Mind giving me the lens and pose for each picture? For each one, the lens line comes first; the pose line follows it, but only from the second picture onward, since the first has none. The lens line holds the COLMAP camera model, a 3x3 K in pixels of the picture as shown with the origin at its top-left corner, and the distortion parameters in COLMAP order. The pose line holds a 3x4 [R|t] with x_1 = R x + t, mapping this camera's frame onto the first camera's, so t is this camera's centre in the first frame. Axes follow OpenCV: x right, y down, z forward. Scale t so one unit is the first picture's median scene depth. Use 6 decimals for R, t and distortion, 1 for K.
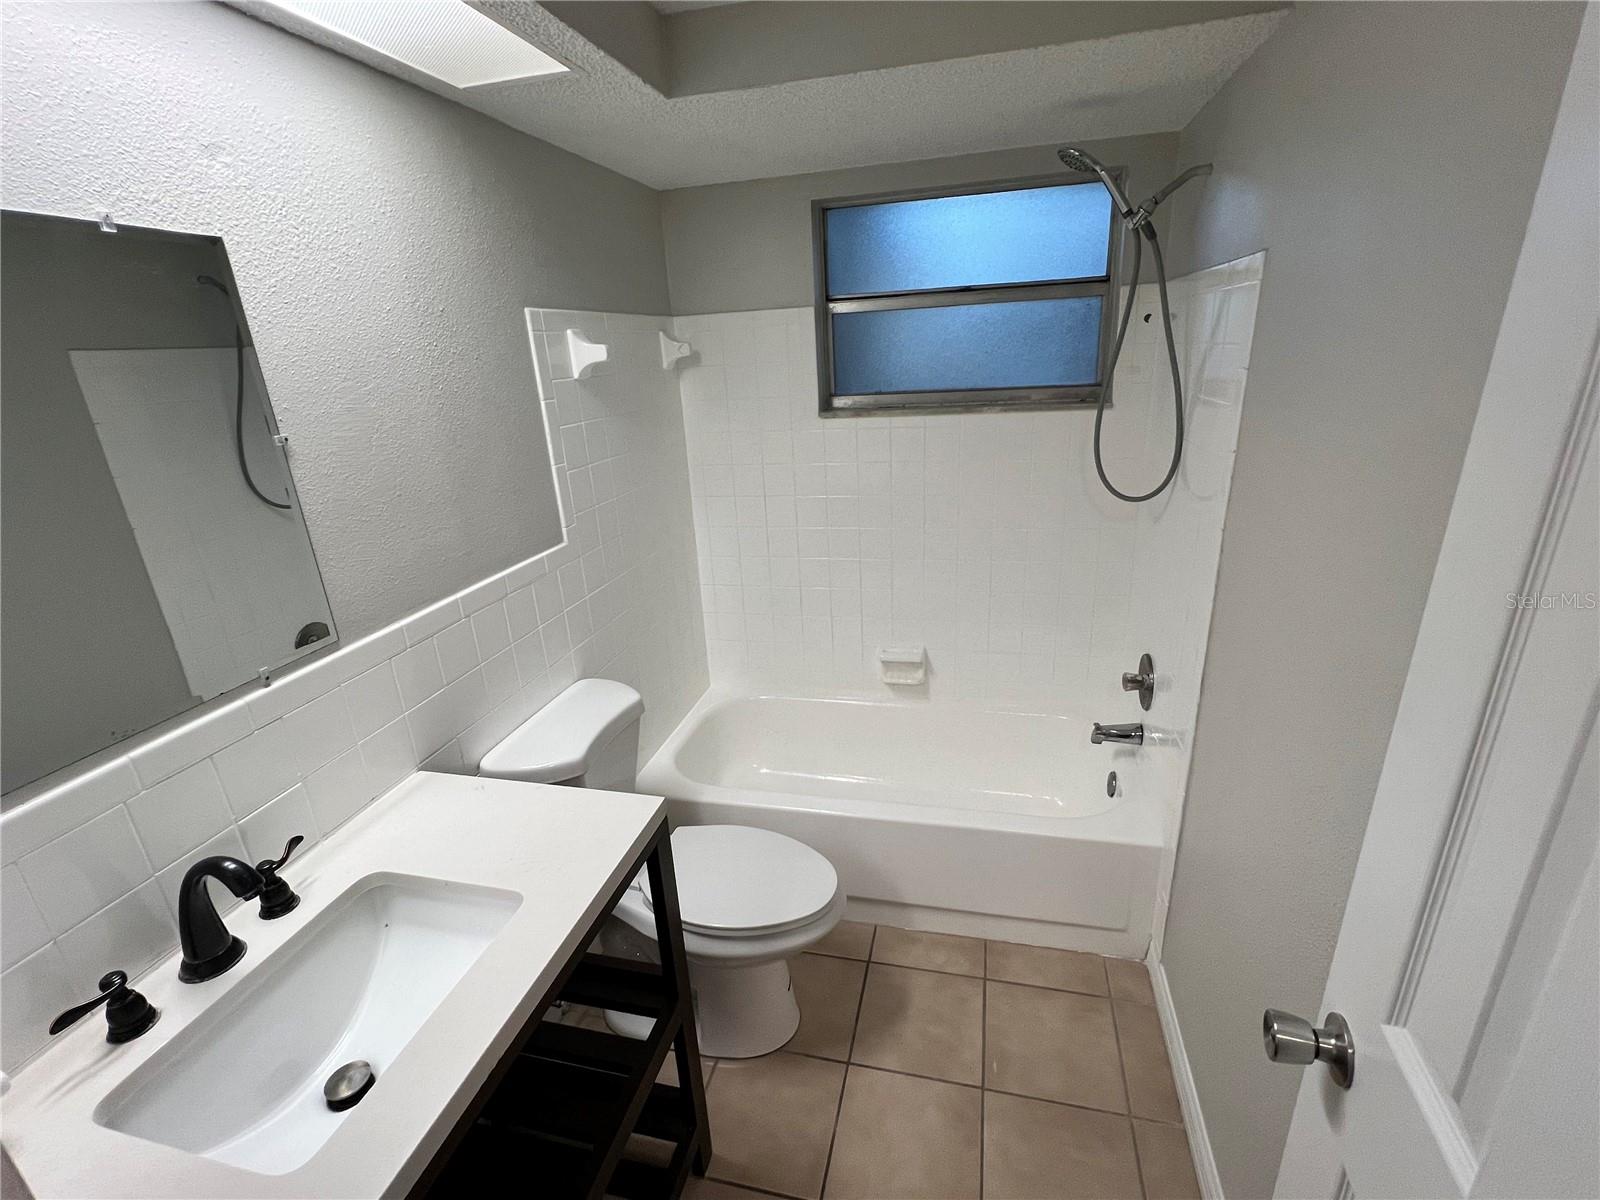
lens RADIAL K [[722.3, 0, 801.7], [0, 722.3, 603.4], [0, 0, 1]] dist [-0.000520, -0.000528]
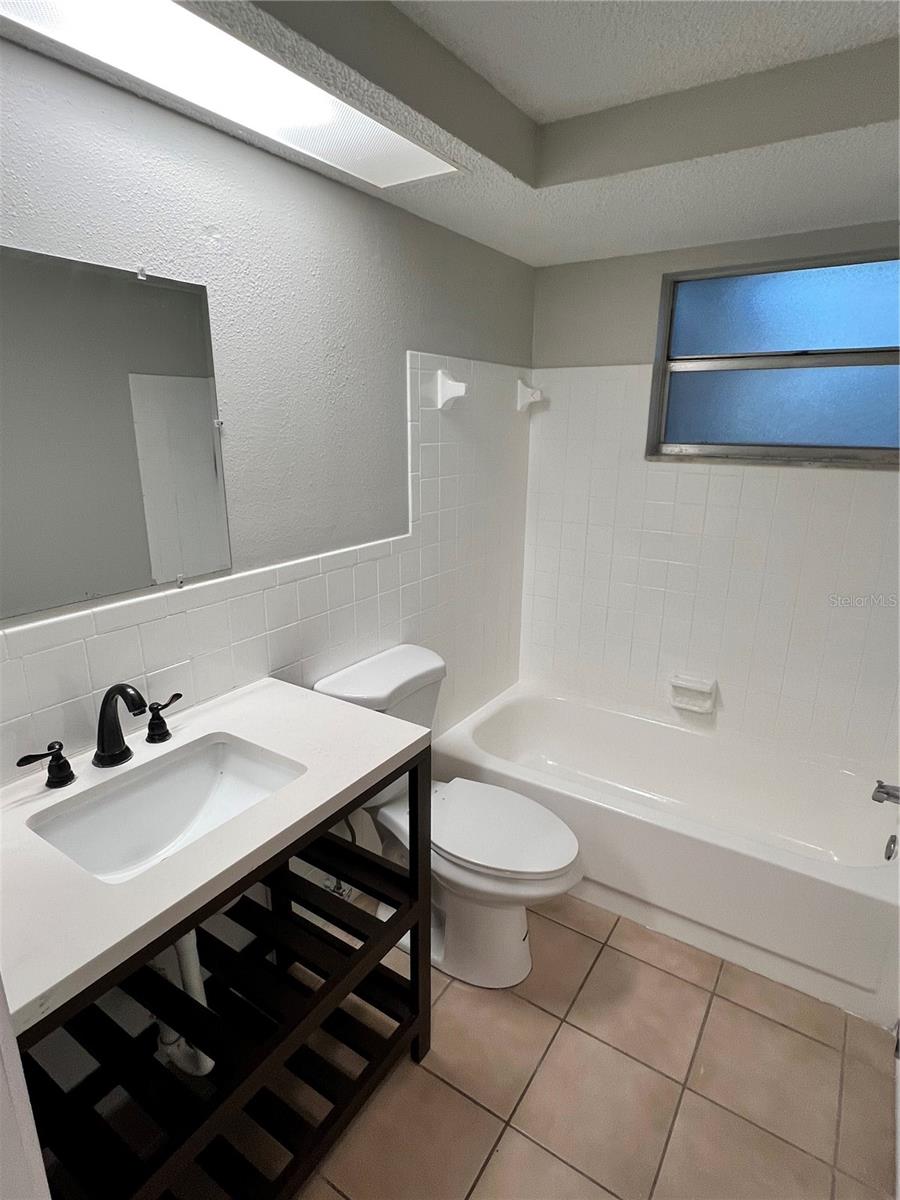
lens RADIAL K [[637.0, 0, 450.0], [0, 637.0, 600.0], [0, 0, 1]] dist [-0.003125, 0.000003]
pose [[0.940779, 0.146977, -0.305503, 0.111462], [-0.164031, 0.985975, -0.030775, 0.060192], [0.296695, 0.079064, 0.951694, -0.038403]]
